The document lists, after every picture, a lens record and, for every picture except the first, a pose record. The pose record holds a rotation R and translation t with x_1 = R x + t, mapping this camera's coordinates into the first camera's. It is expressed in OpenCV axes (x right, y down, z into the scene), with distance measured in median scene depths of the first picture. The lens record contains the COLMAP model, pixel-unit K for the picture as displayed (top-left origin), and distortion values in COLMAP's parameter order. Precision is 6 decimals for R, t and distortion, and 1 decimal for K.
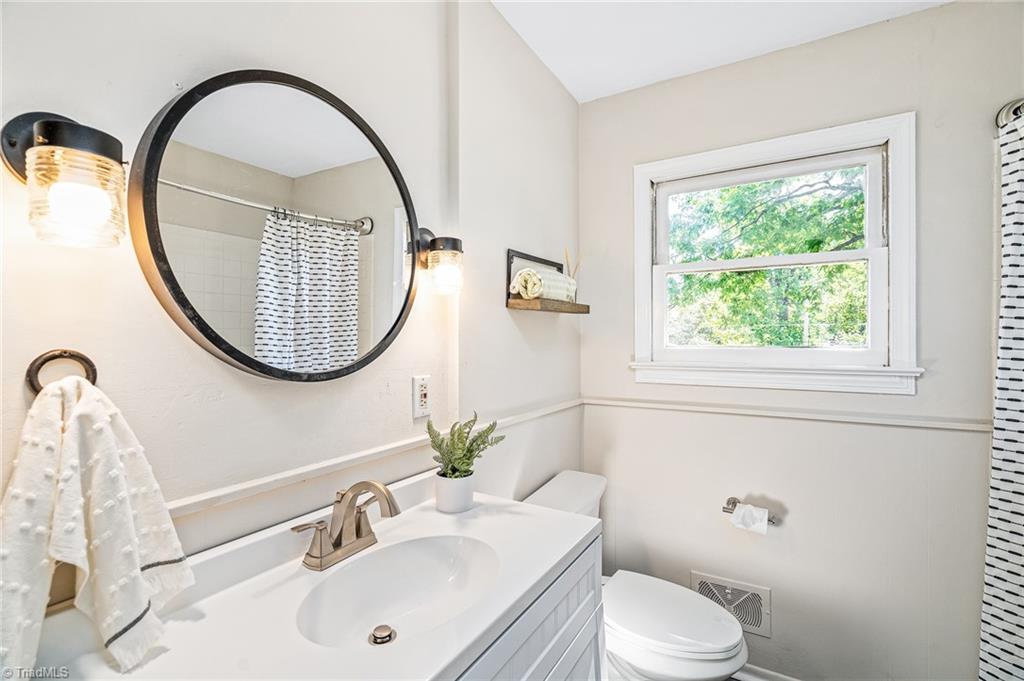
lens RADIAL K [[467.2, 0, 513.3], [0, 467.2, 337.9], [0, 0, 1]] dist [0.000692, 0.001375]
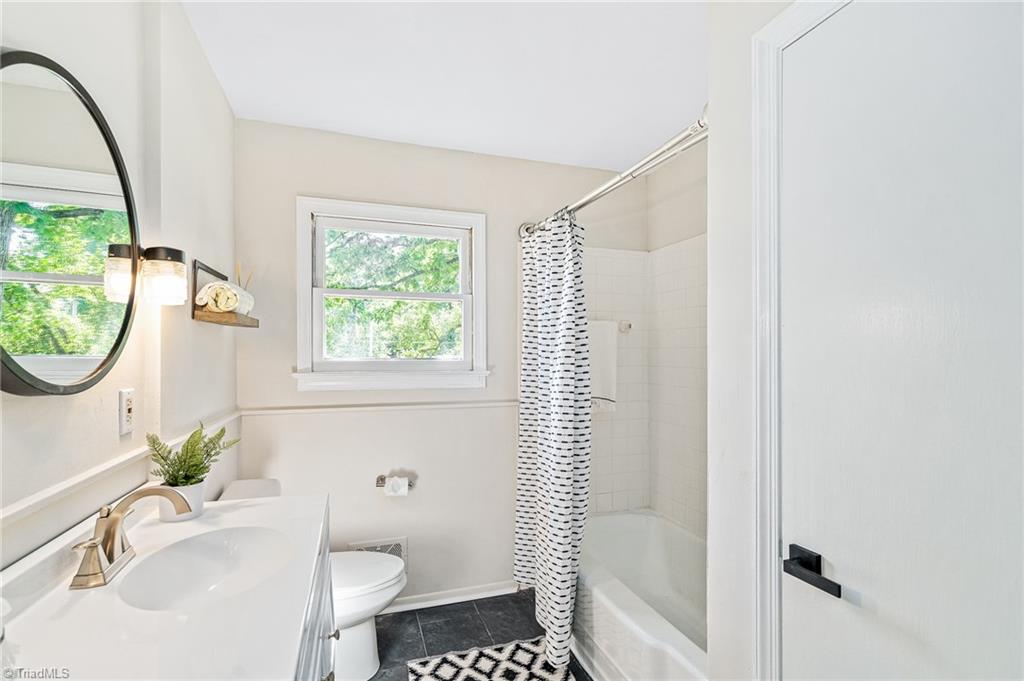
lens RADIAL K [[471.9, 0, 509.7], [0, 471.9, 330.3], [0, 0, 1]] dist [-0.001700, 0.000628]
pose [[0.665529, 0.040976, 0.745246, -0.307535], [-0.005513, 0.998734, -0.049990, 0.004705], [-0.746351, 0.029161, 0.664913, -0.156745]]
